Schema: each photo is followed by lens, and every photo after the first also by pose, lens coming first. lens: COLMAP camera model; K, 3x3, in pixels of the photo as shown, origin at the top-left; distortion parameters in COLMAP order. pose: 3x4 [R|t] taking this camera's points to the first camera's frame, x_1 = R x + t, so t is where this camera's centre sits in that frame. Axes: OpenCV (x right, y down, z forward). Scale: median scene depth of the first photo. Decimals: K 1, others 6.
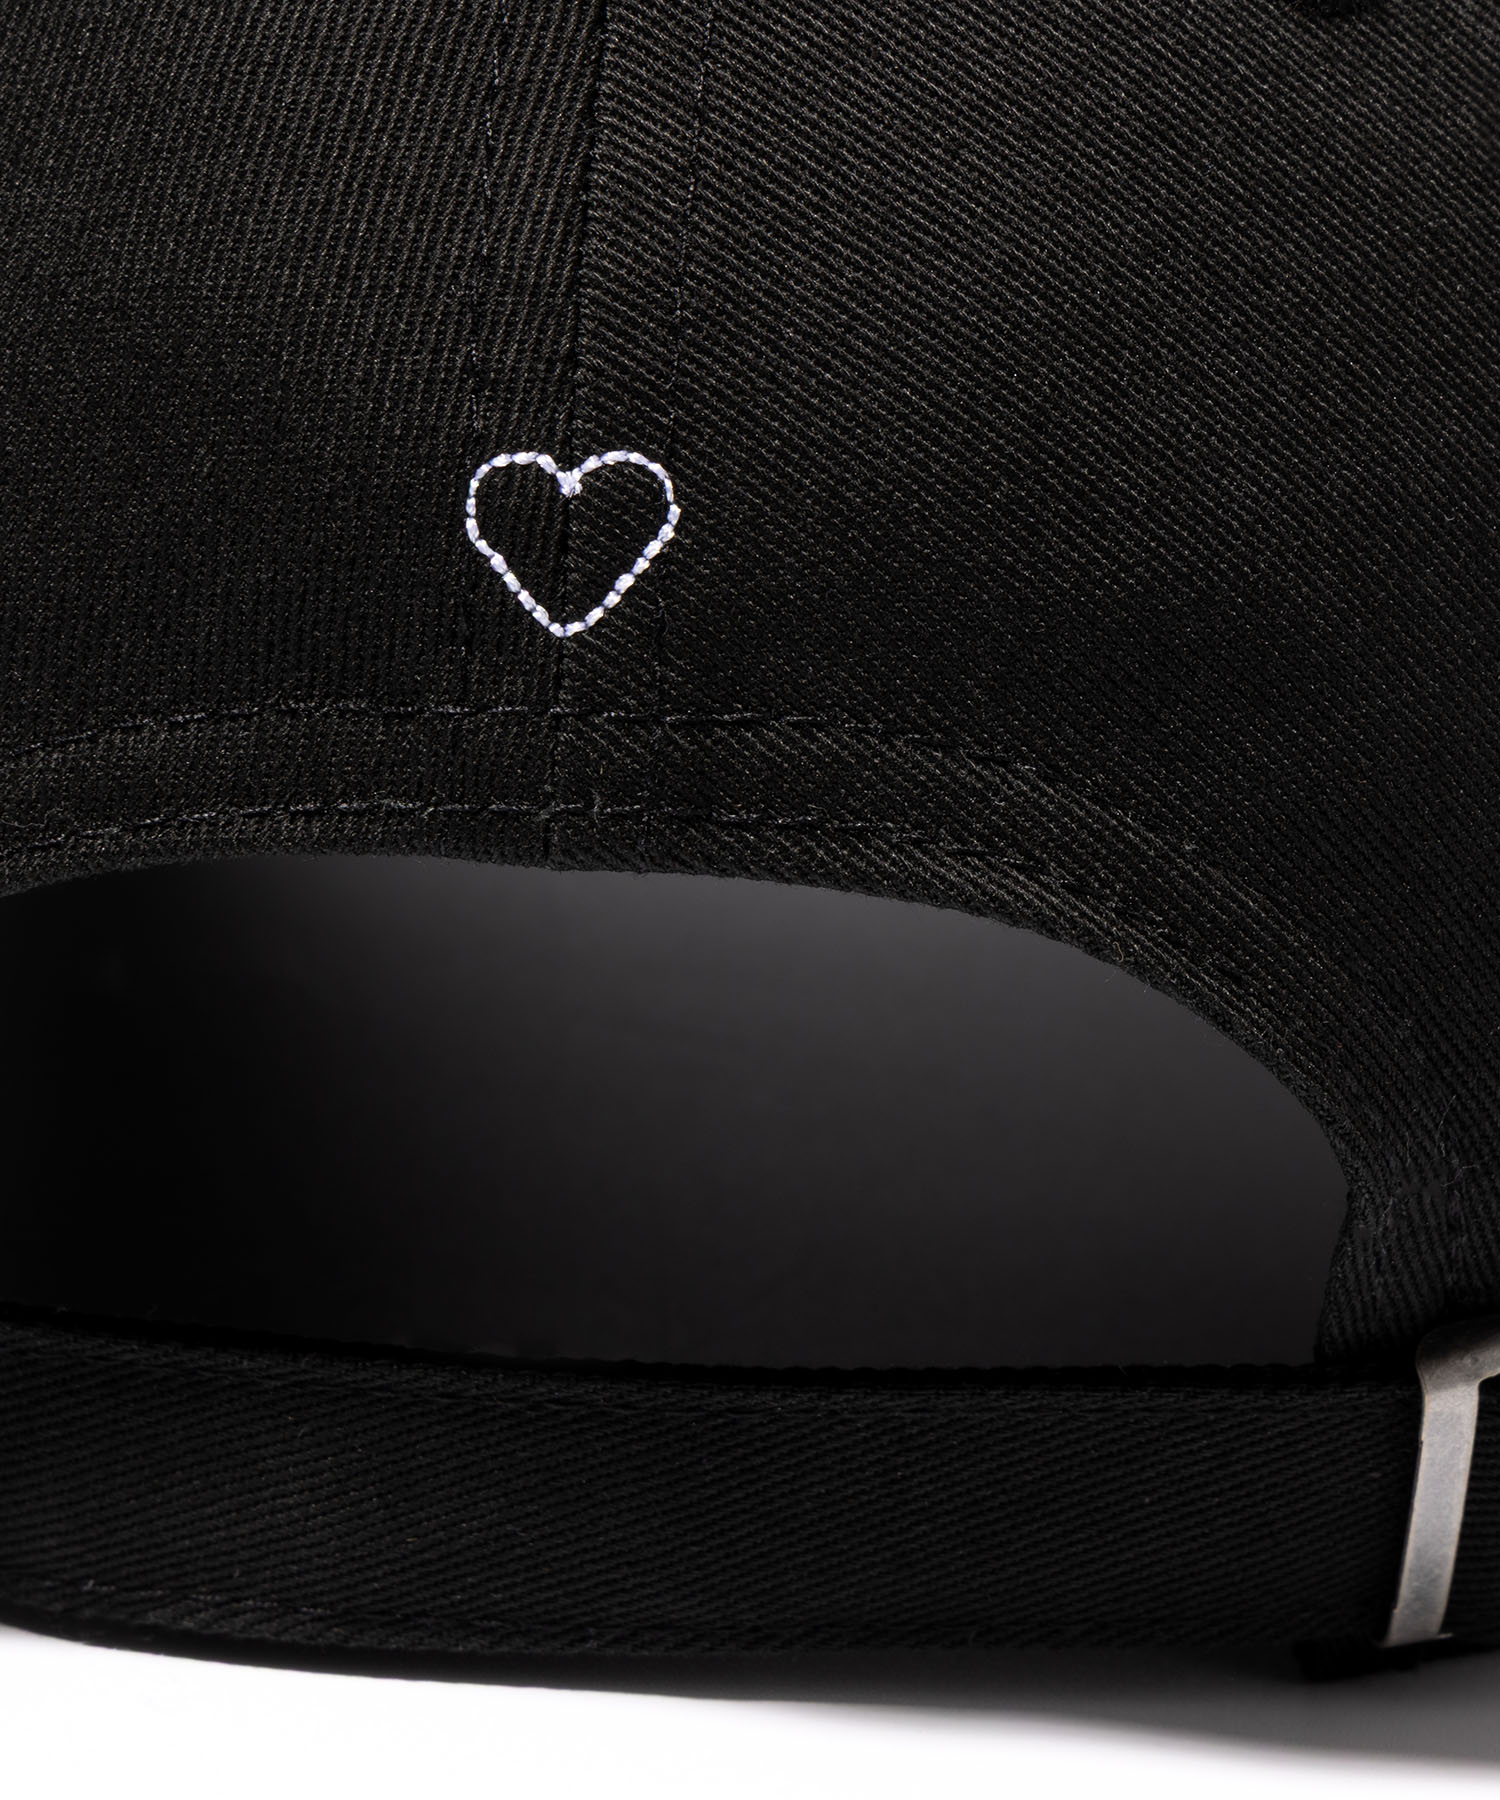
lens RADIAL K [[5736.7, 0, 750.1], [0, 5736.7, 897.1], [0, 0, 1]] dist [0.479660, 0.000000]
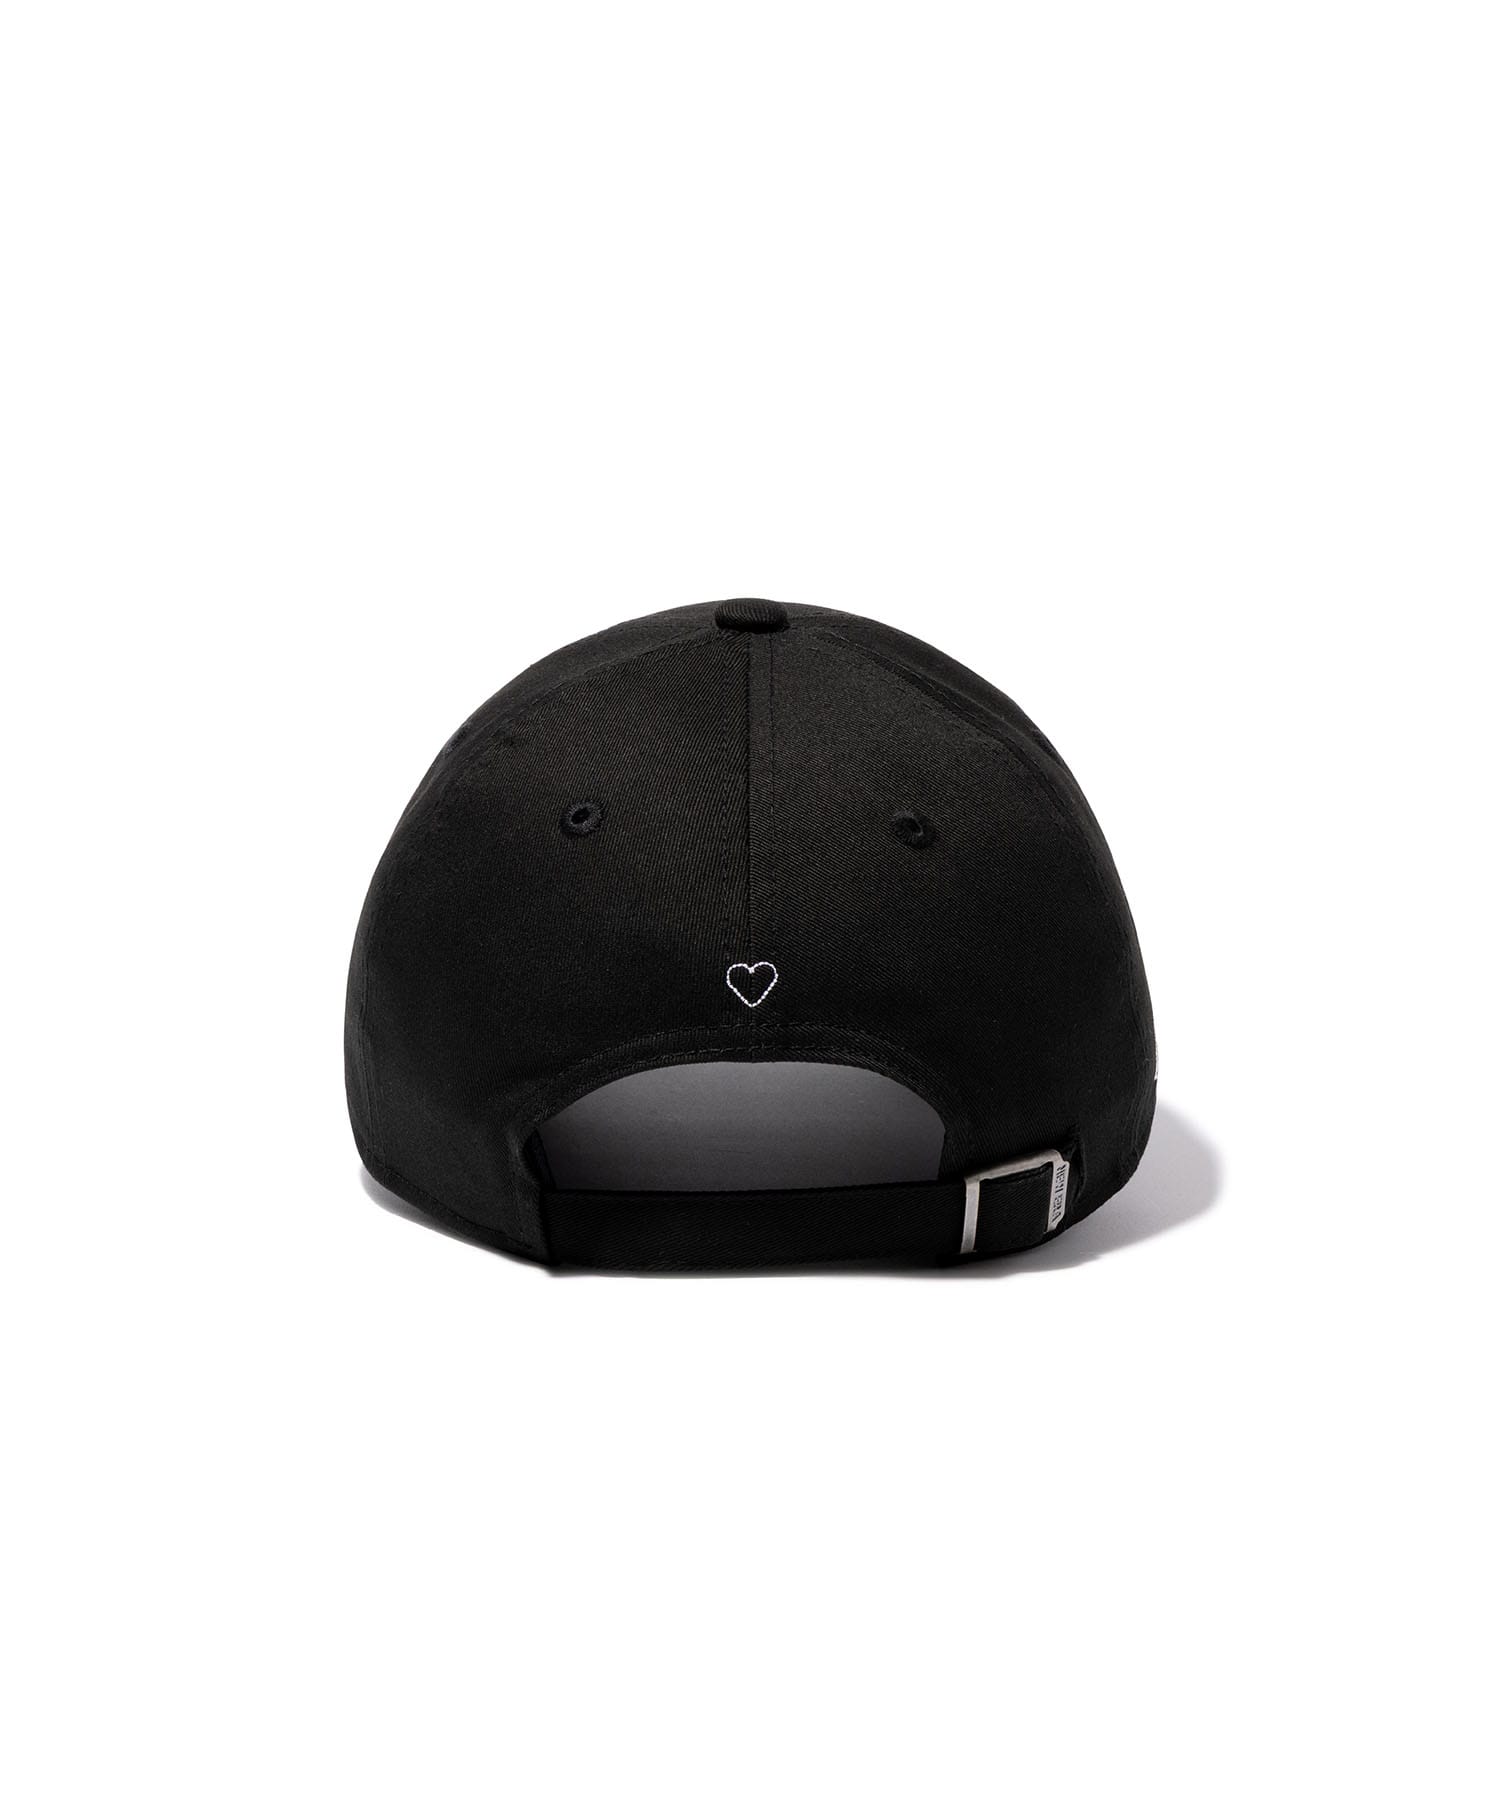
lens RADIAL K [[5736.7, 0, 750.8], [0, 5736.7, 900.6], [0, 0, 1]] dist [0.479660, 0.000000]
pose [[0.992631, -0.059212, 0.105728, -0.467041], [0.068507, 0.993888, -0.086565, 0.237550], [-0.099956, 0.093170, 0.990620, -3.120862]]
